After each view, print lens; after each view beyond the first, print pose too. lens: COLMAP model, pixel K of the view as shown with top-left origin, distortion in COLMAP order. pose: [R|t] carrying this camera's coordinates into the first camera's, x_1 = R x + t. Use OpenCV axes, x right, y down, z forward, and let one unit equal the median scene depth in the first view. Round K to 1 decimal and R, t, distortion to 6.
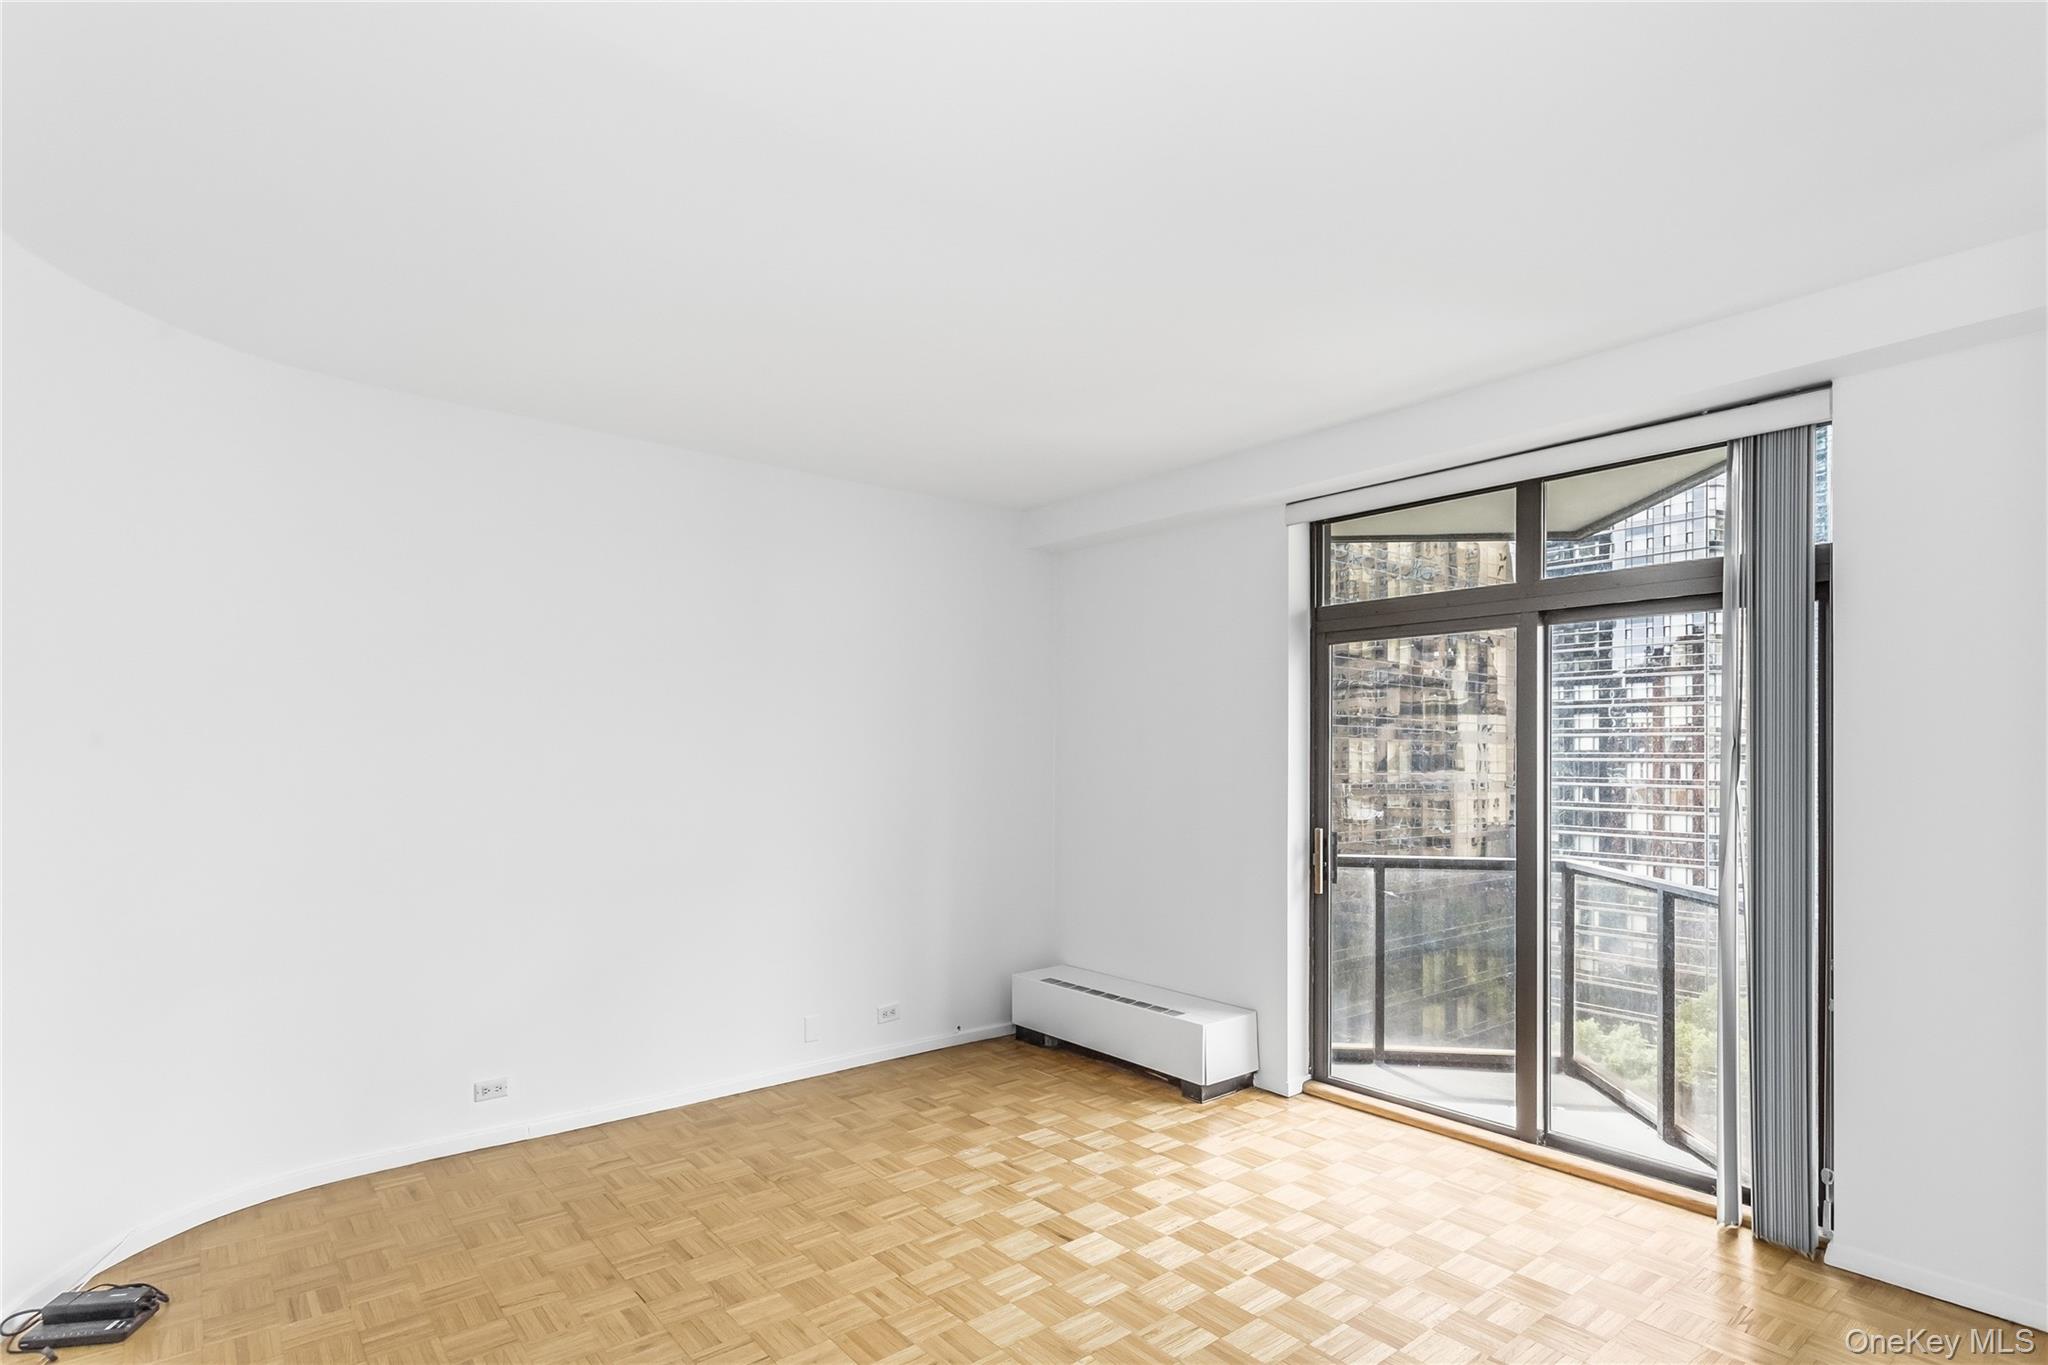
lens RADIAL K [[1004.9, 0, 1009.3], [0, 1004.9, 747.0], [0, 0, 1]] dist [0.000766, 0.002921]
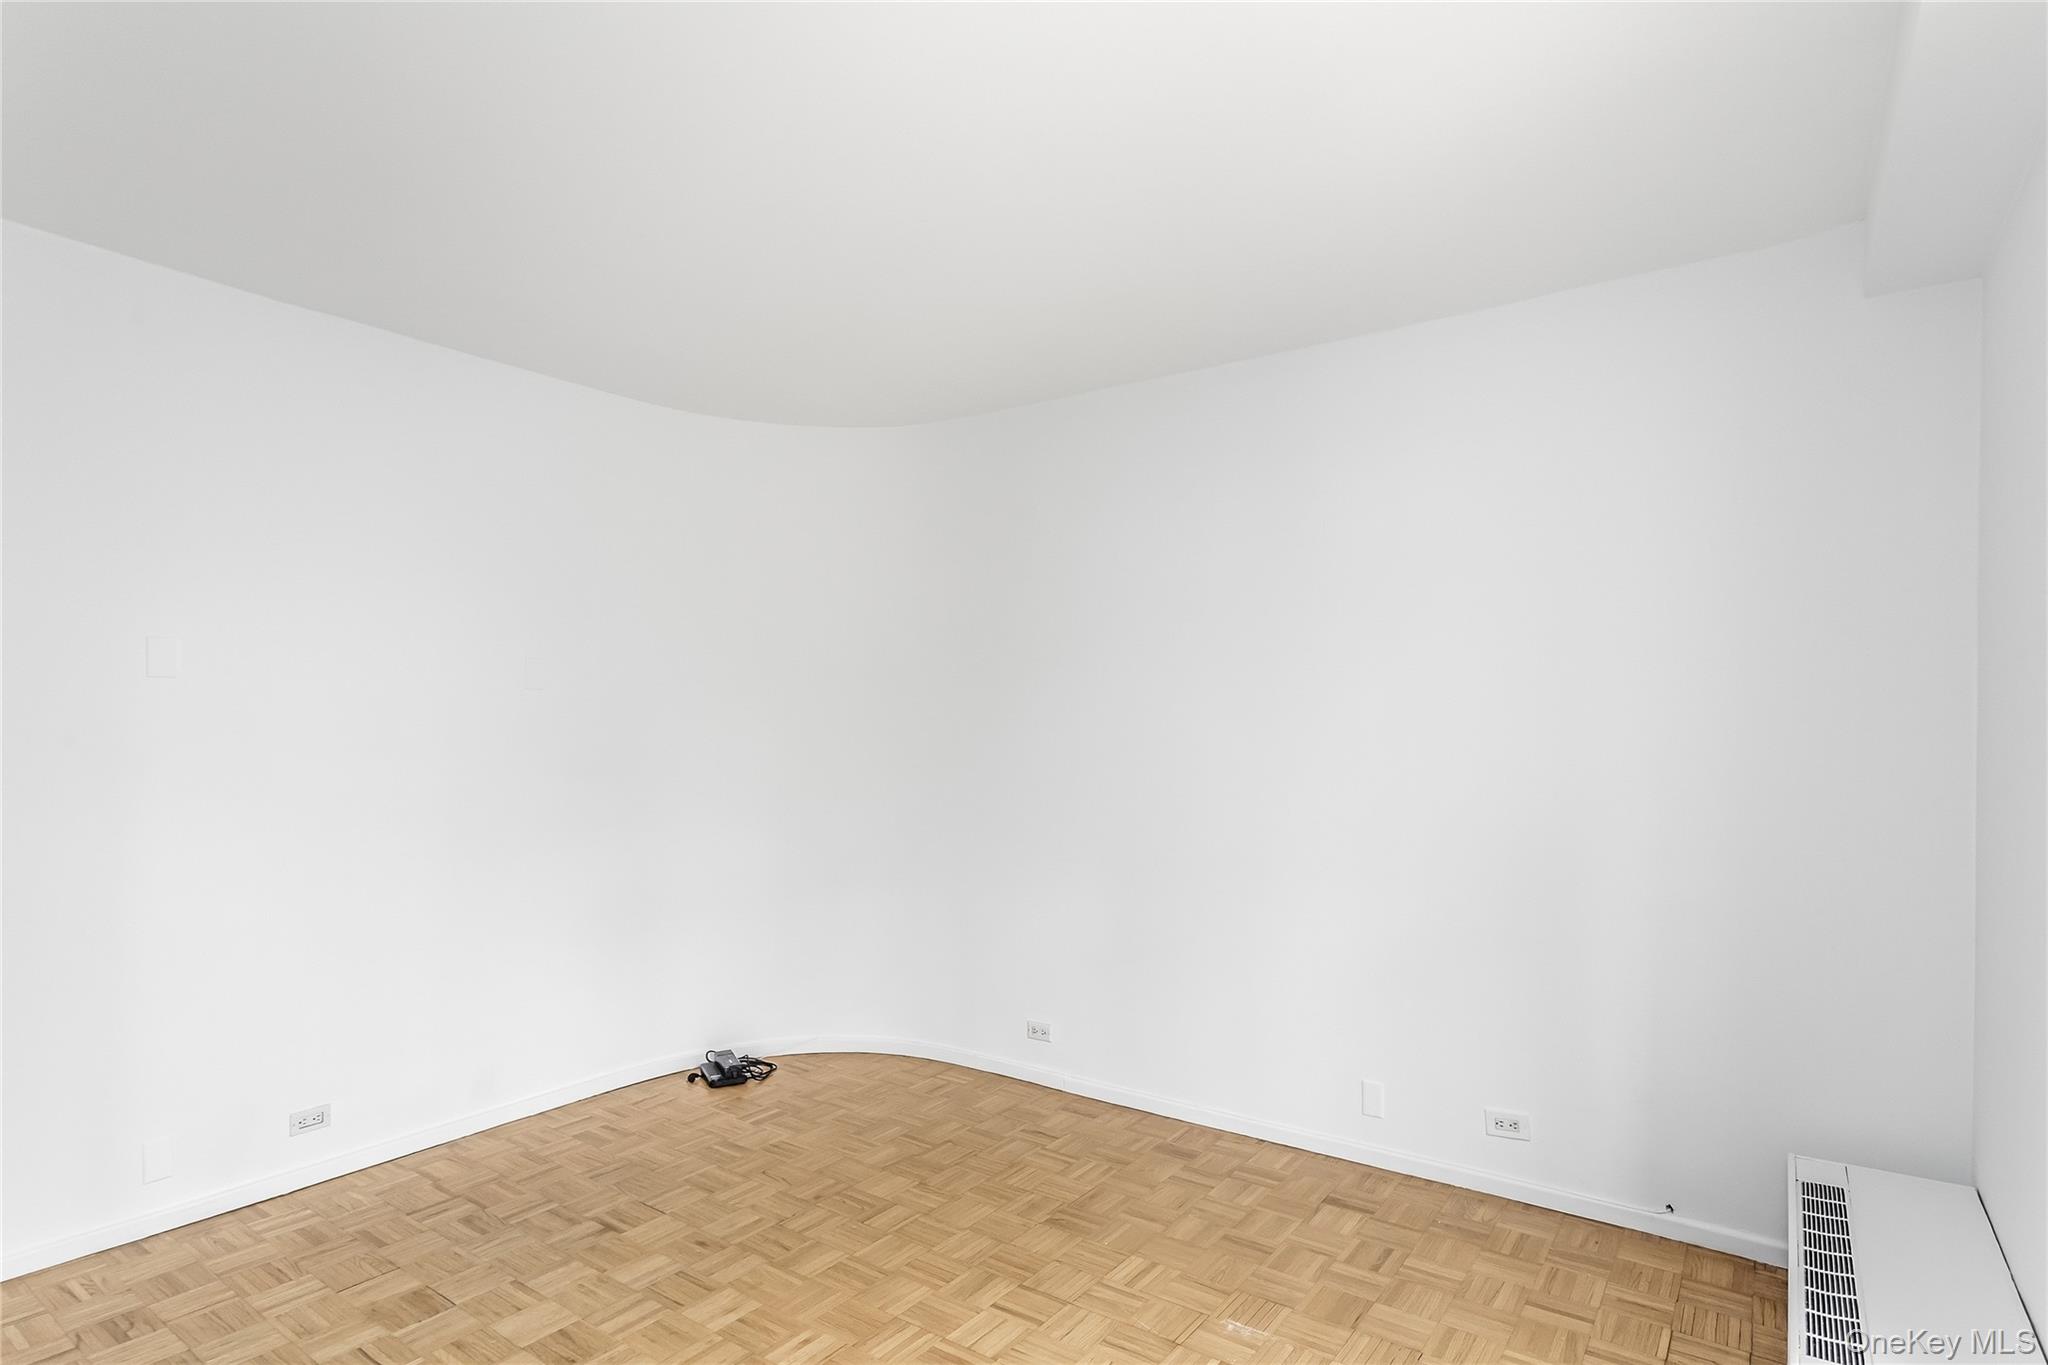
lens RADIAL K [[1083.3, 0, 1003.9], [0, 1083.3, 696.2], [0, 0, 1]] dist [-0.002130, 0.003445]
pose [[0.277998, -0.013457, -0.960487, 0.531274], [0.005005, 0.999909, -0.012561, -0.001827], [0.960568, -0.001316, 0.278040, 0.579310]]
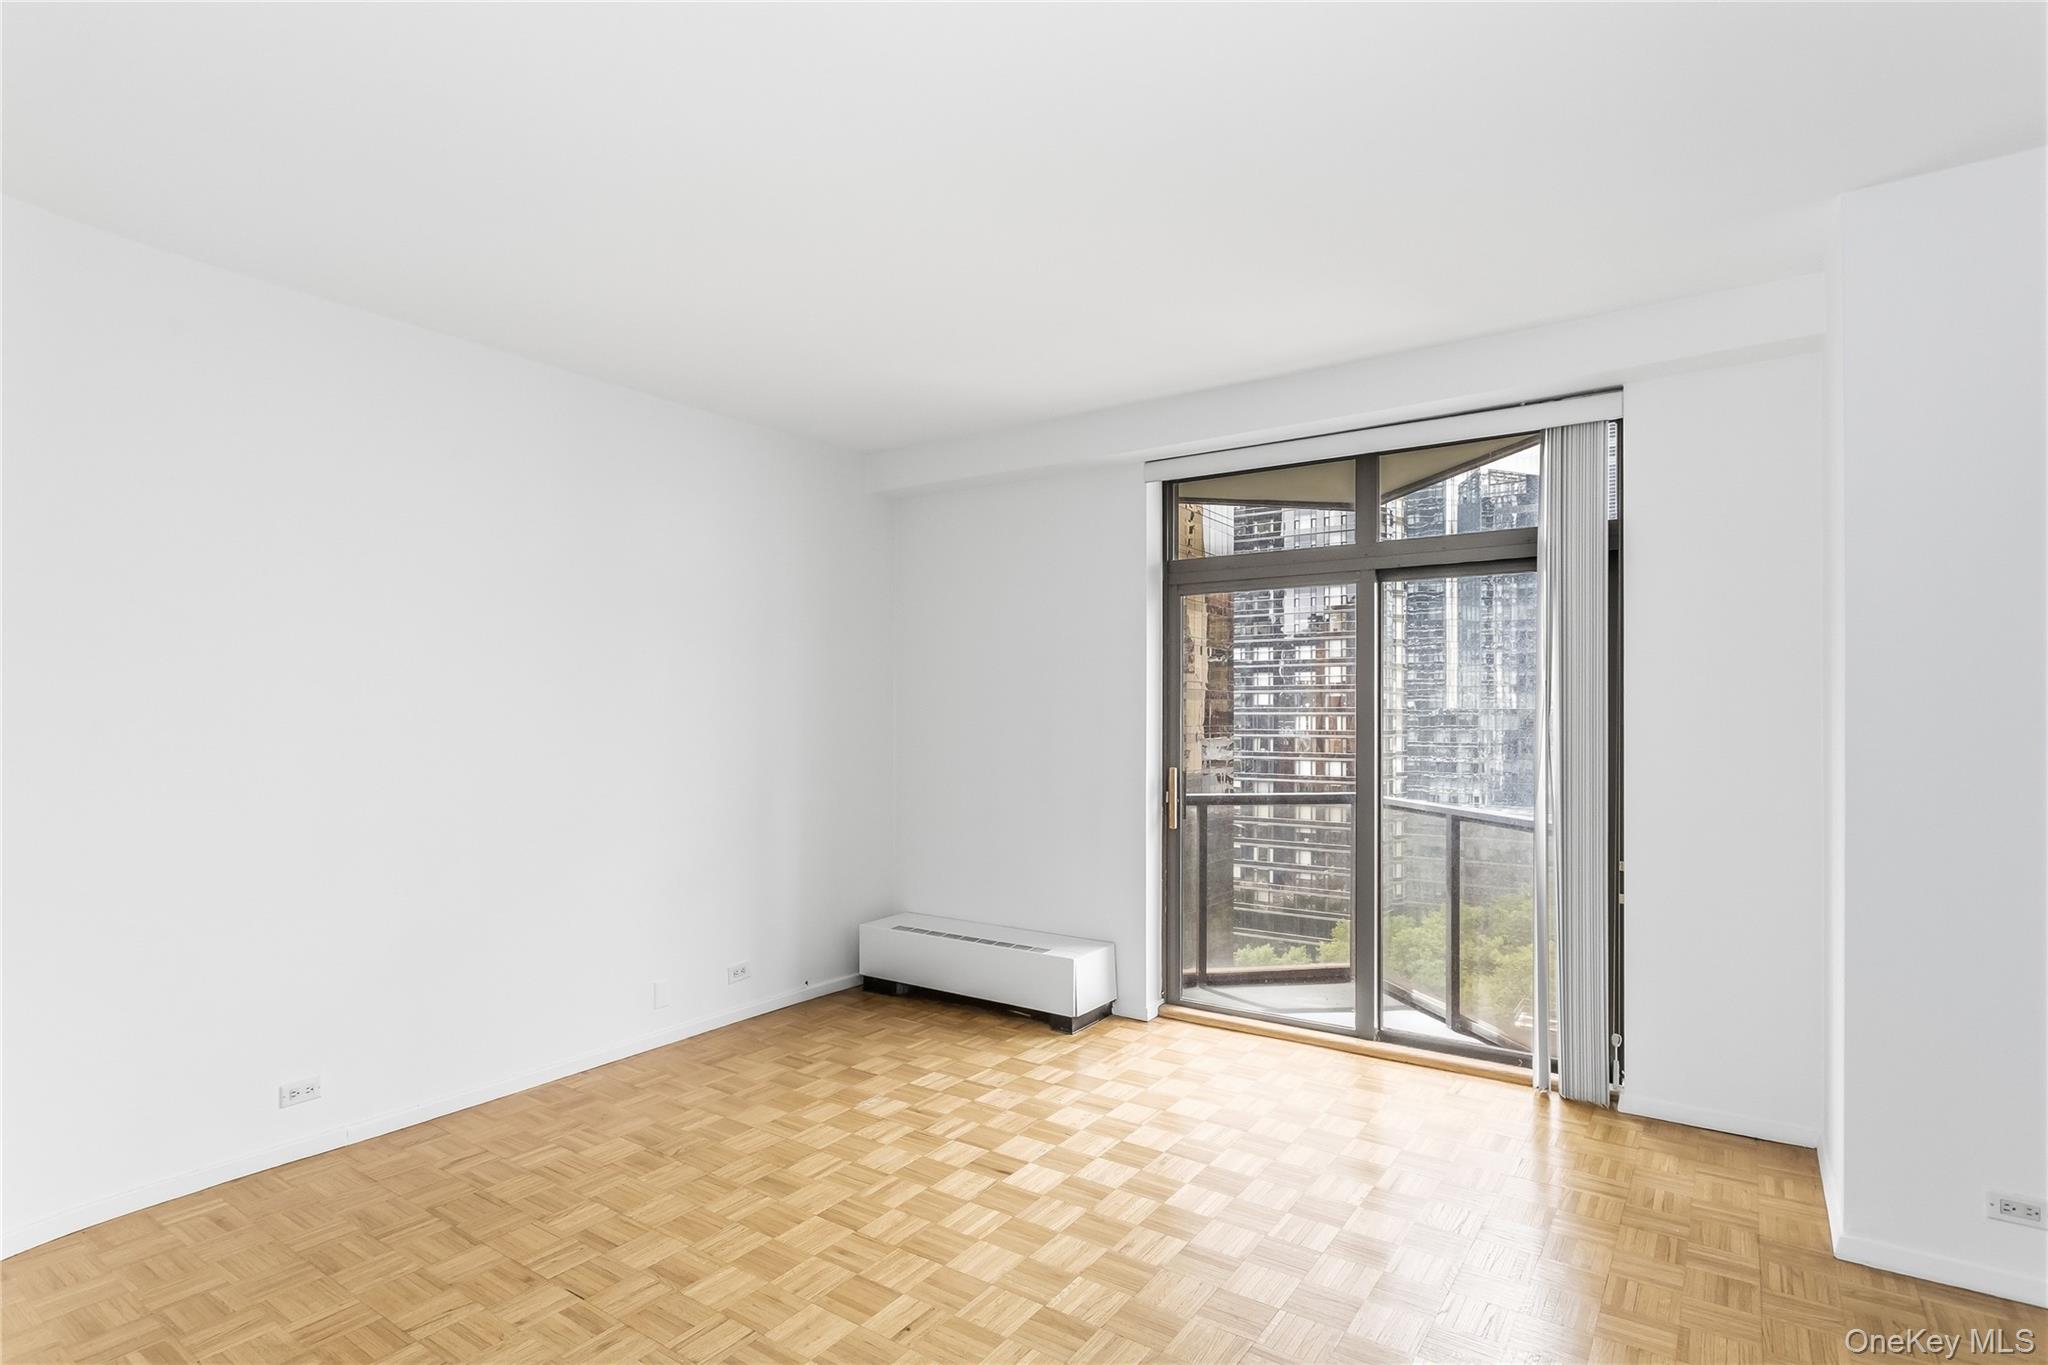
lens RADIAL K [[1004.9, 0, 1005.1], [0, 1004.9, 701.0], [0, 0, 1]] dist [0.000766, 0.002921]
pose [[0.963601, -0.001250, 0.267342, -0.152136], [0.001779, 0.999997, -0.001737, 0.012071], [-0.267339, 0.002149, 0.963600, 0.018814]]
